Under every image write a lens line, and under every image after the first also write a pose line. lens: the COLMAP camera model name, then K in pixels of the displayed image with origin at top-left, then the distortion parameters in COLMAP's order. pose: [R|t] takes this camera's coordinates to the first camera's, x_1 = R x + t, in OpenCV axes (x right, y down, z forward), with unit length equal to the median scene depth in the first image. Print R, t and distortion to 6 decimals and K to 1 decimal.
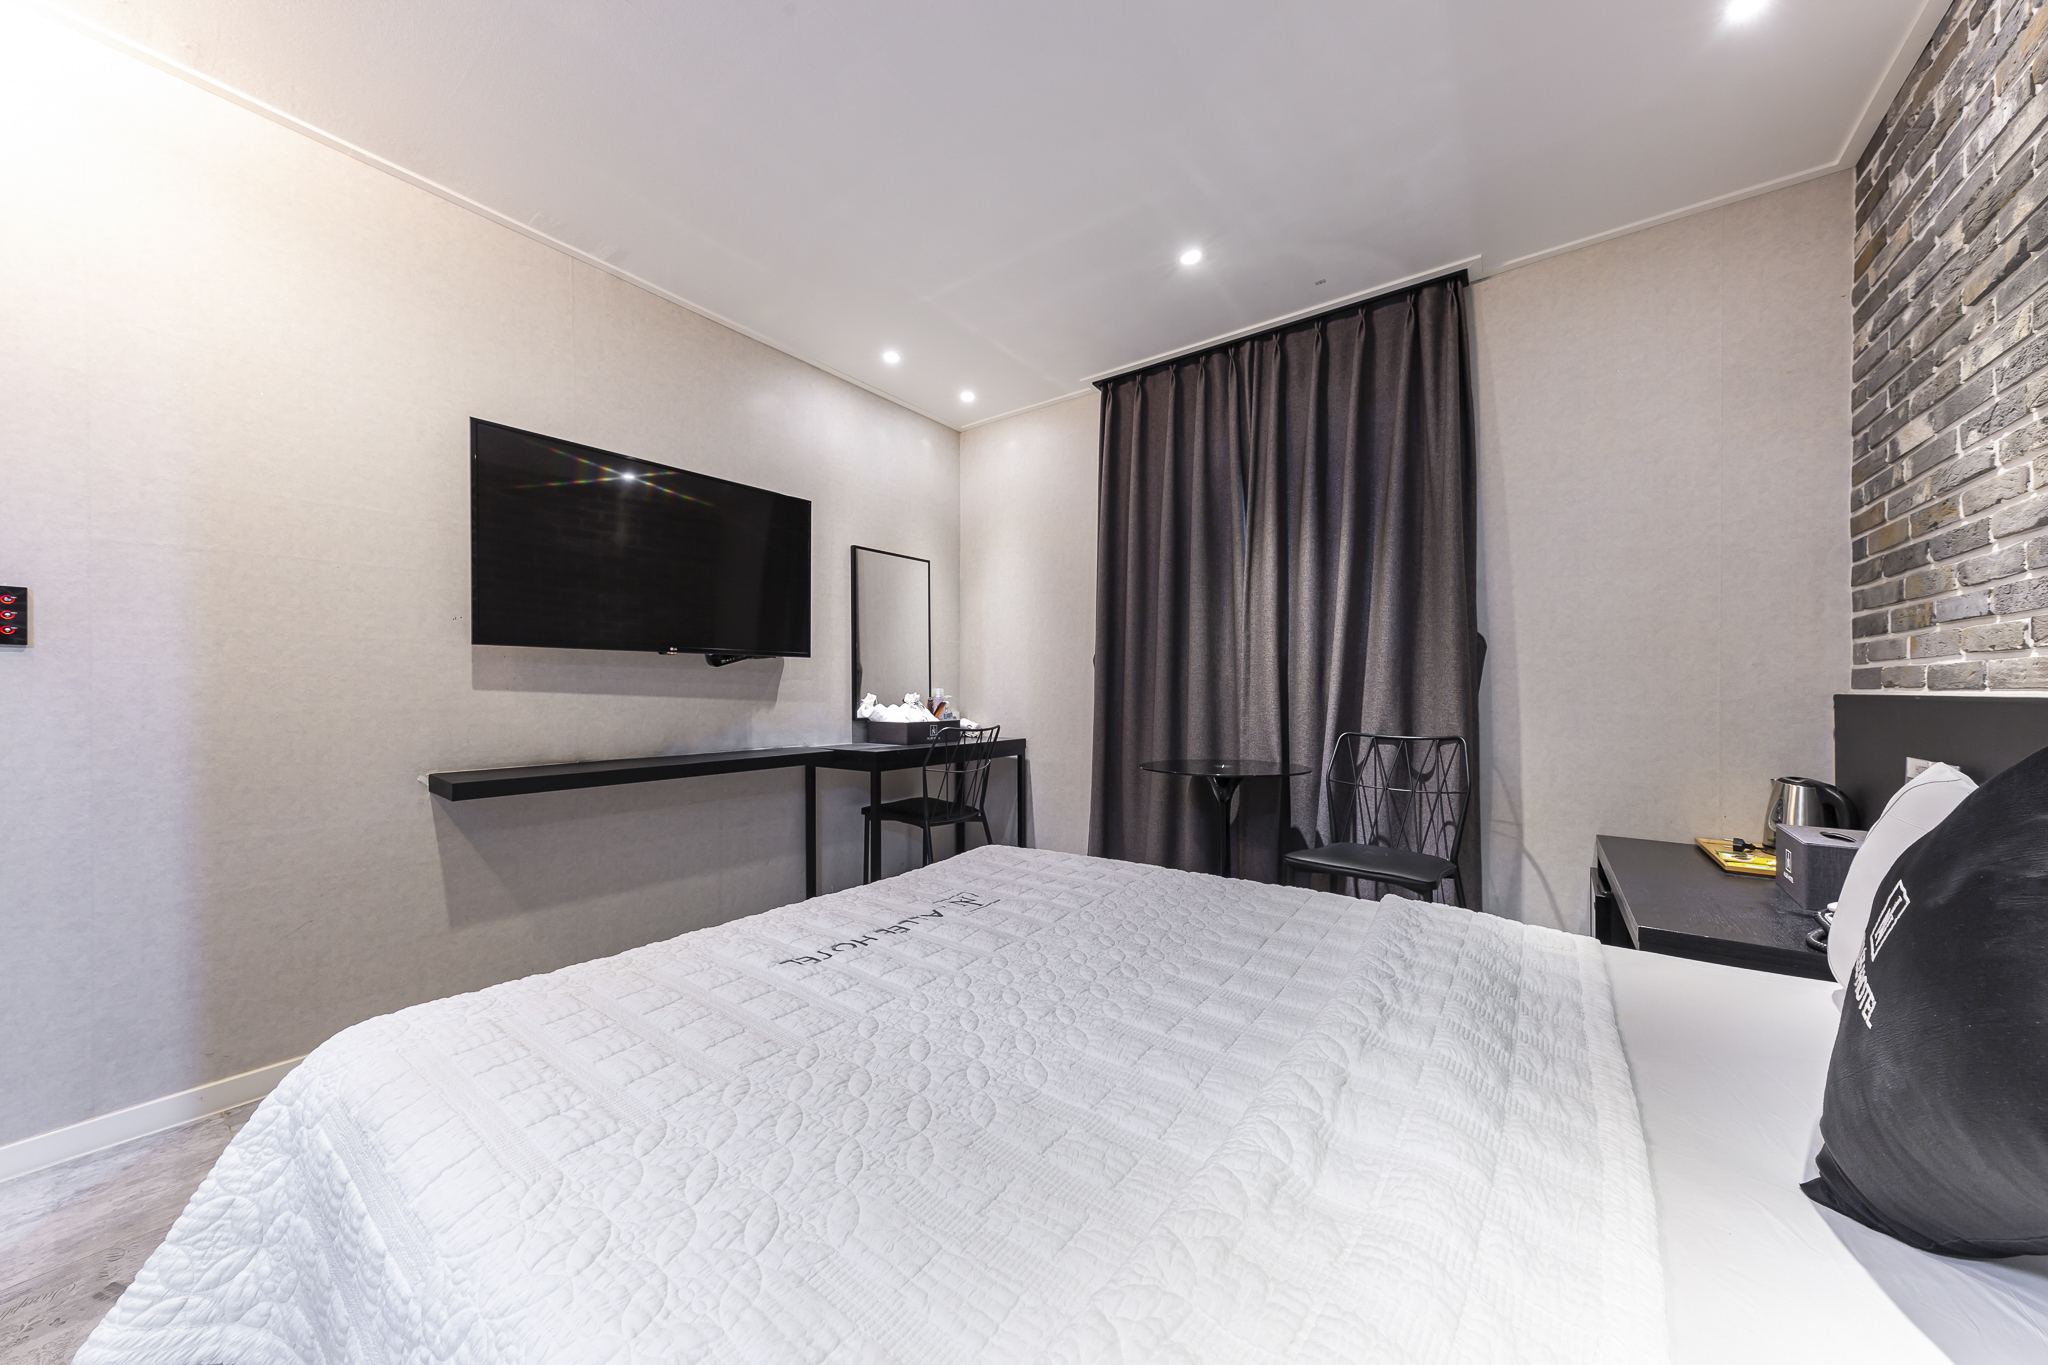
lens RADIAL K [[700.8, 0, 1024.0], [0, 700.8, 690.2], [0, 0, 1]] dist [0.015878, -0.009722]
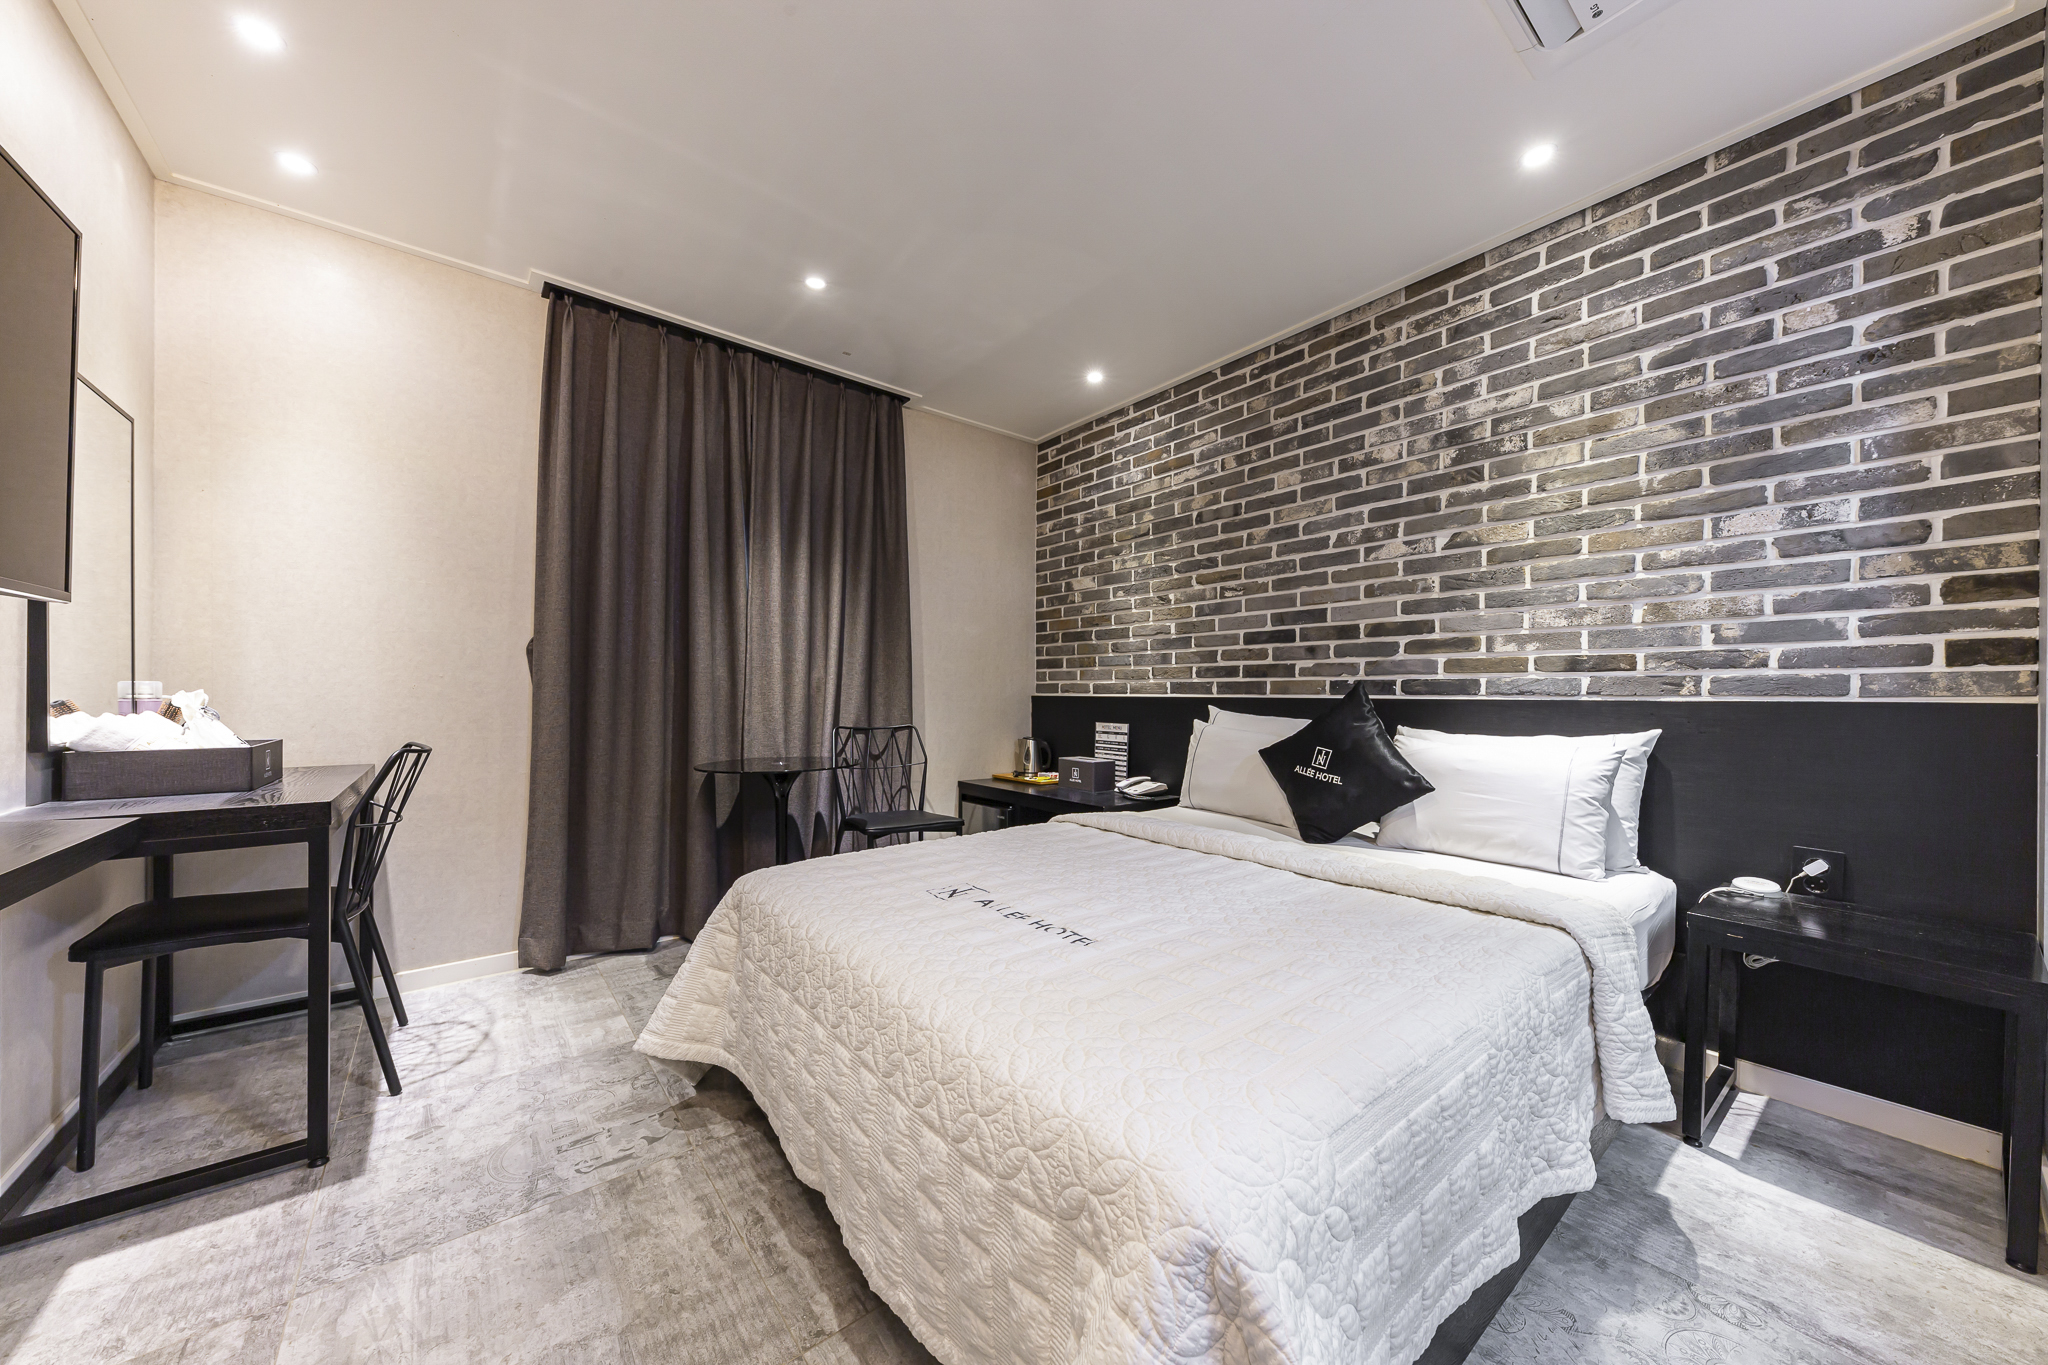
lens RADIAL K [[700.8, 0, 1024.0], [0, 700.8, 690.2], [0, 0, 1]] dist [0.015878, -0.009722]
pose [[0.242115, 0.011686, 0.970177, -0.800305], [-0.007506, 0.999920, -0.010171, 0.009995], [-0.970219, -0.004820, 0.242183, 0.490827]]
